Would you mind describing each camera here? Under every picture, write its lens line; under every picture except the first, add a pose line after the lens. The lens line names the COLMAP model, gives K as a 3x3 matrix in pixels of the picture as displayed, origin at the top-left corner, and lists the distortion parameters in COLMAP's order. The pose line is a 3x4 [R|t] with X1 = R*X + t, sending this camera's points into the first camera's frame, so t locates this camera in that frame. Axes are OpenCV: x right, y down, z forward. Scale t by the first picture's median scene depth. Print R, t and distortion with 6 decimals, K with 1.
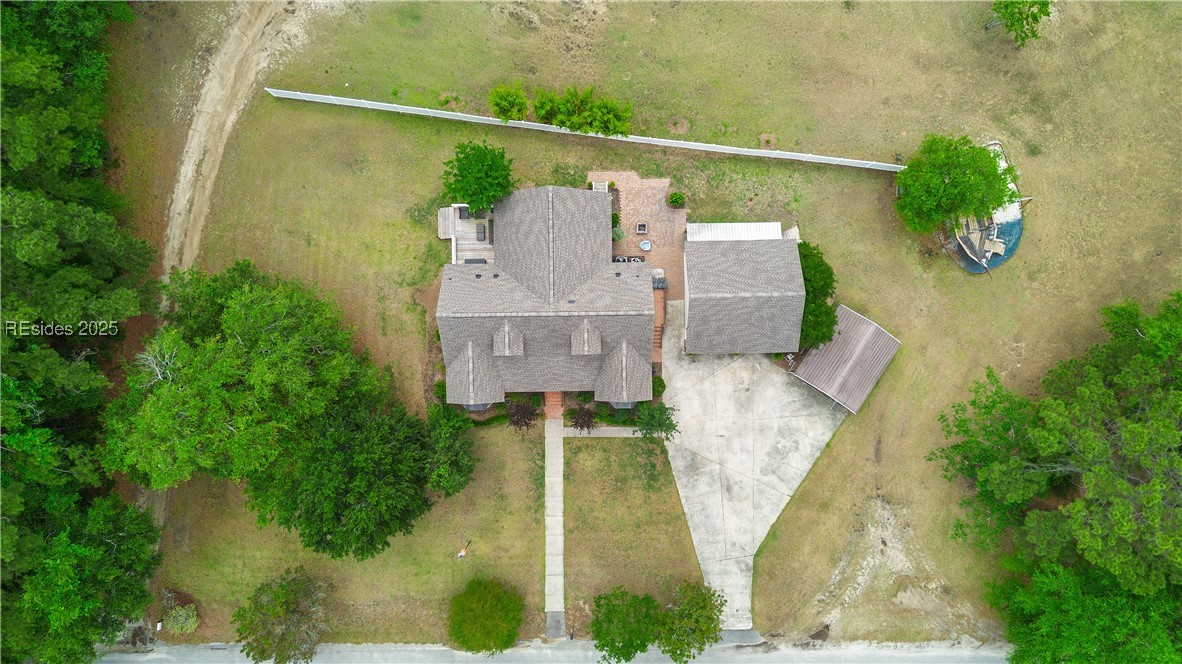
lens RADIAL K [[847.4, 0, 594.9], [0, 847.4, 330.2], [0, 0, 1]] dist [0.045316, -0.013291]
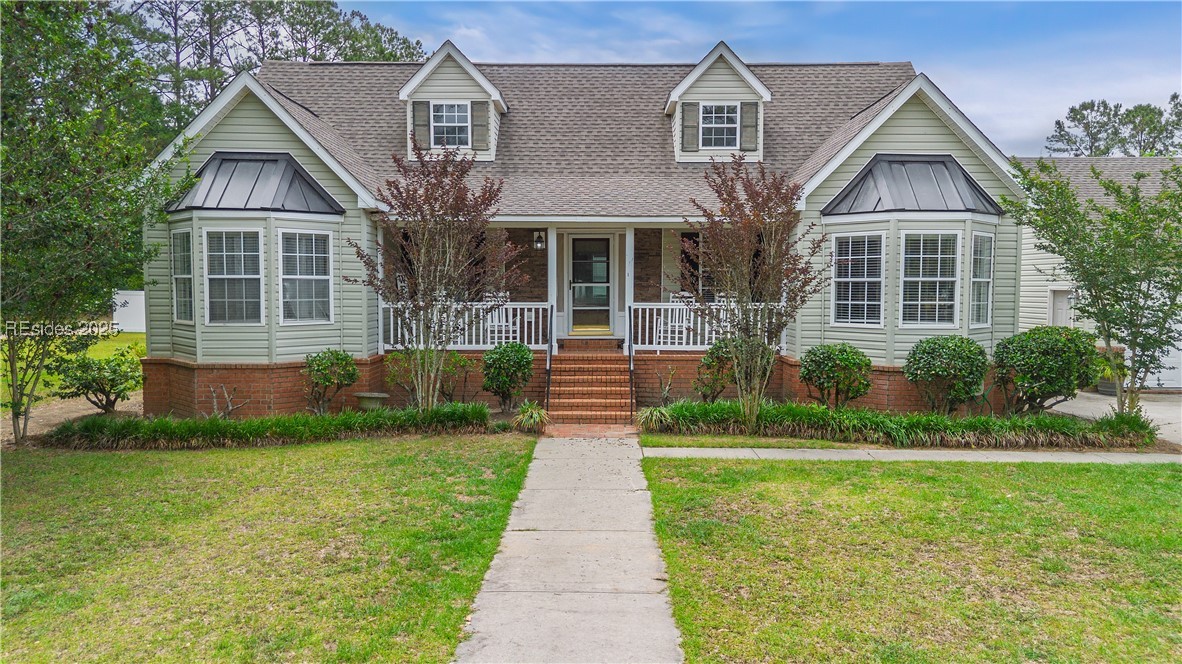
lens RADIAL K [[847.4, 0, 585.2], [0, 847.4, 339.5], [0, 0, 1]] dist [0.045316, -0.013291]
pose [[0.999727, -0.000110, -0.023386, -0.044472], [-0.023330, 0.064334, -0.997656, 0.290705], [0.001614, 0.997928, 0.064314, 0.964056]]
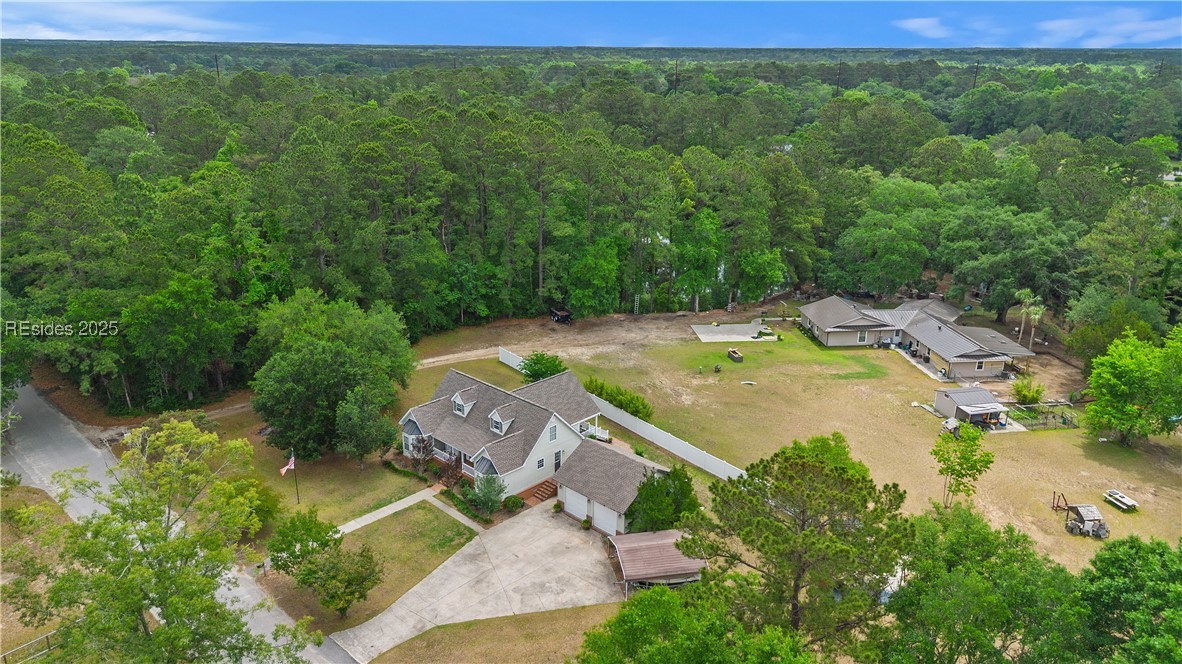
lens RADIAL K [[847.4, 0, 590.1], [0, 847.4, 334.5], [0, 0, 1]] dist [0.045316, -0.013291]
pose [[0.705751, 0.226709, -0.671207, 0.828818], [-0.708458, 0.223821, -0.669321, 0.679262], [-0.001511, 0.947896, 0.318576, 0.428841]]
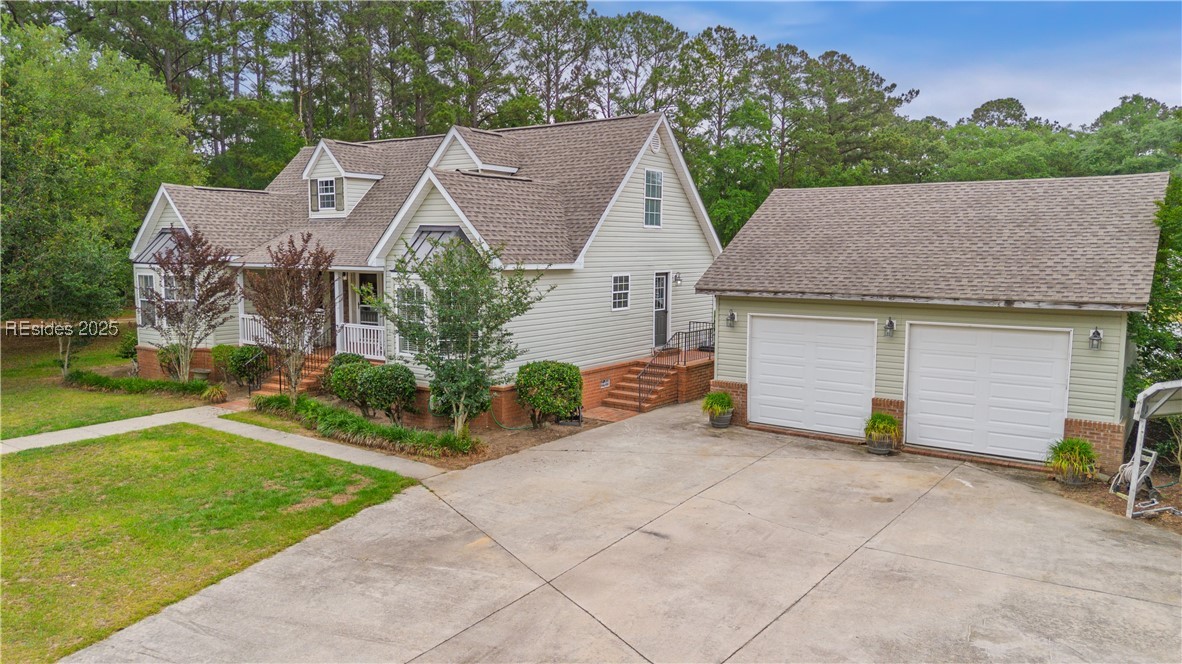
lens RADIAL K [[847.4, 0, 591.7], [0, 847.4, 332.3], [0, 0, 1]] dist [0.045316, -0.013291]
pose [[0.805121, 0.058867, -0.590183, 0.242397], [-0.593111, 0.079487, -0.801187, 0.273575], [-0.000252, 0.995096, 0.098911, 0.939351]]
